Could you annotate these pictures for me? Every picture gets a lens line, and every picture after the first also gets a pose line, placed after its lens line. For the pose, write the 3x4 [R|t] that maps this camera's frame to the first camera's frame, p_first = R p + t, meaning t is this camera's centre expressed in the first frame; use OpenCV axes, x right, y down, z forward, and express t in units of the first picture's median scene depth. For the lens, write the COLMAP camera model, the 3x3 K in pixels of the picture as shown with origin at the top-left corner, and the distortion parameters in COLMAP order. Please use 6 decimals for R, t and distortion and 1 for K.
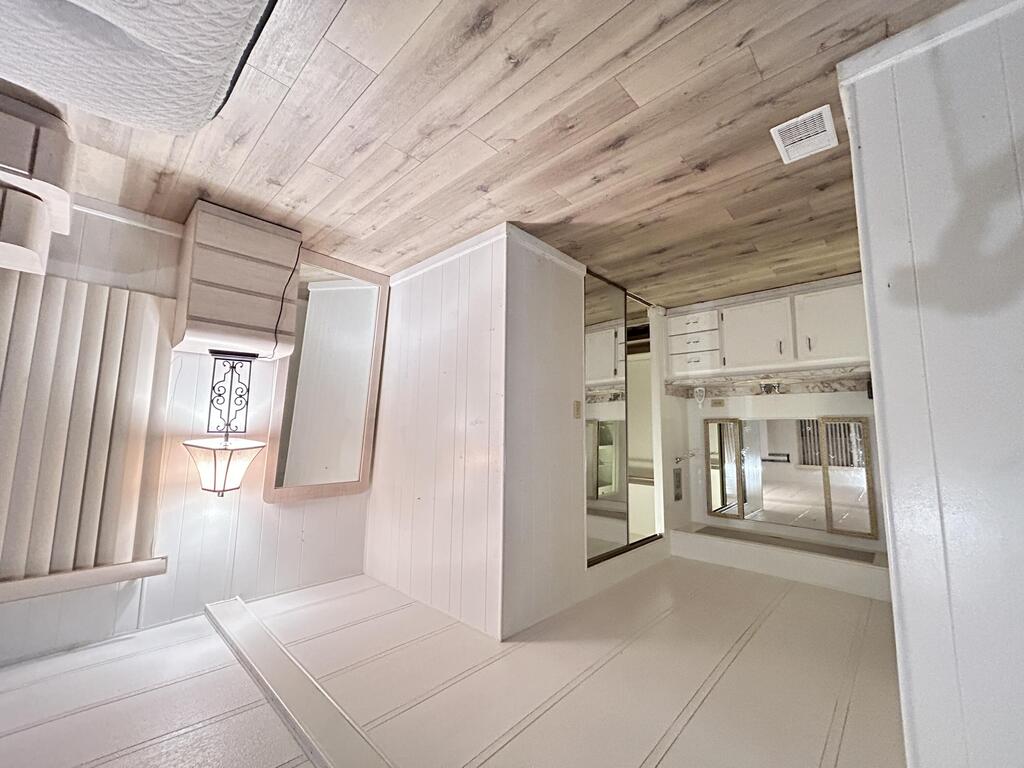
lens RADIAL K [[412.7, 0, 512.0], [0, 412.7, 384.0], [0, 0, 1]] dist [-0.000039, 0.000118]
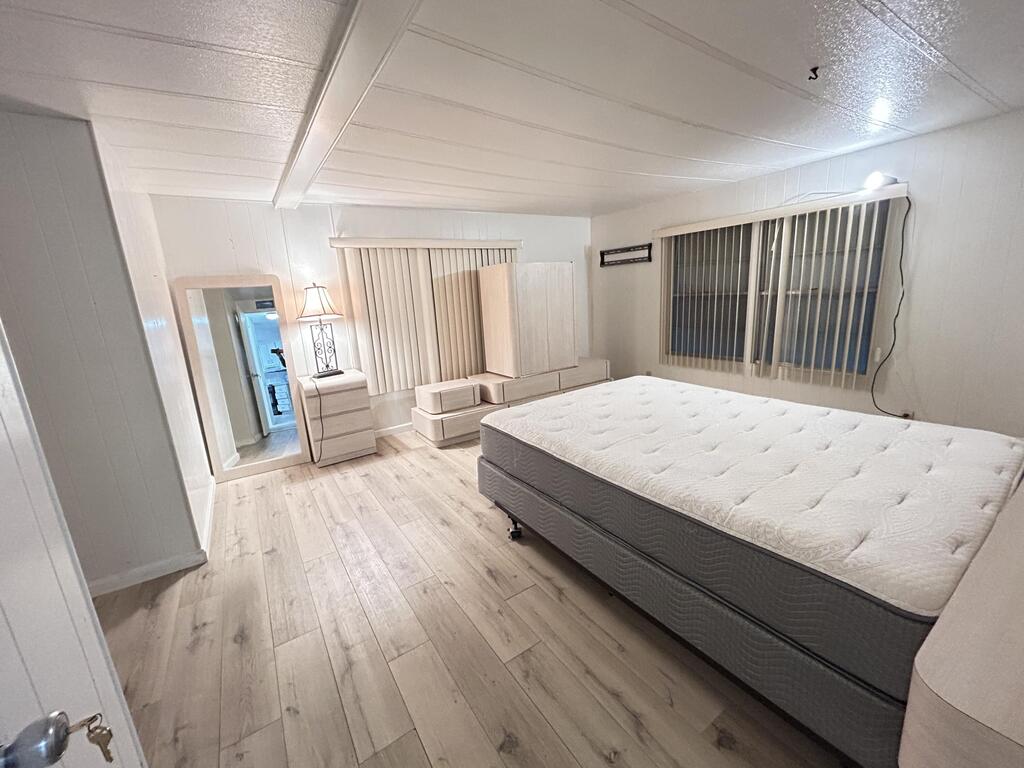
lens RADIAL K [[412.7, 0, 512.0], [0, 412.7, 384.0], [0, 0, 1]] dist [-0.000039, 0.000118]
pose [[-0.175643, 0.243150, -0.953954, 0.725696], [-0.176550, -0.961088, -0.212462, 0.107422], [-0.968493, 0.131103, 0.211737, 0.010240]]
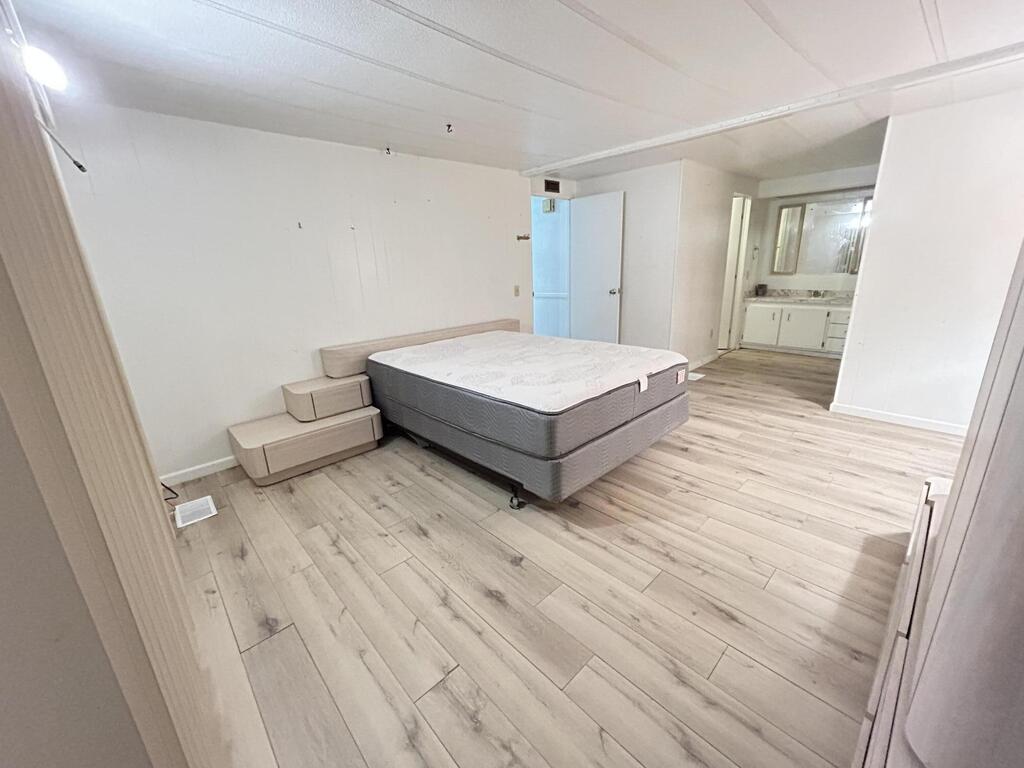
lens RADIAL K [[412.7, 0, 512.0], [0, 412.7, 384.0], [0, 0, 1]] dist [-0.000039, 0.000118]
pose [[0.009364, -0.271599, 0.962365, -1.503516], [0.080113, -0.959110, -0.271460, 0.025342], [0.996742, 0.079640, 0.012777, -0.210577]]
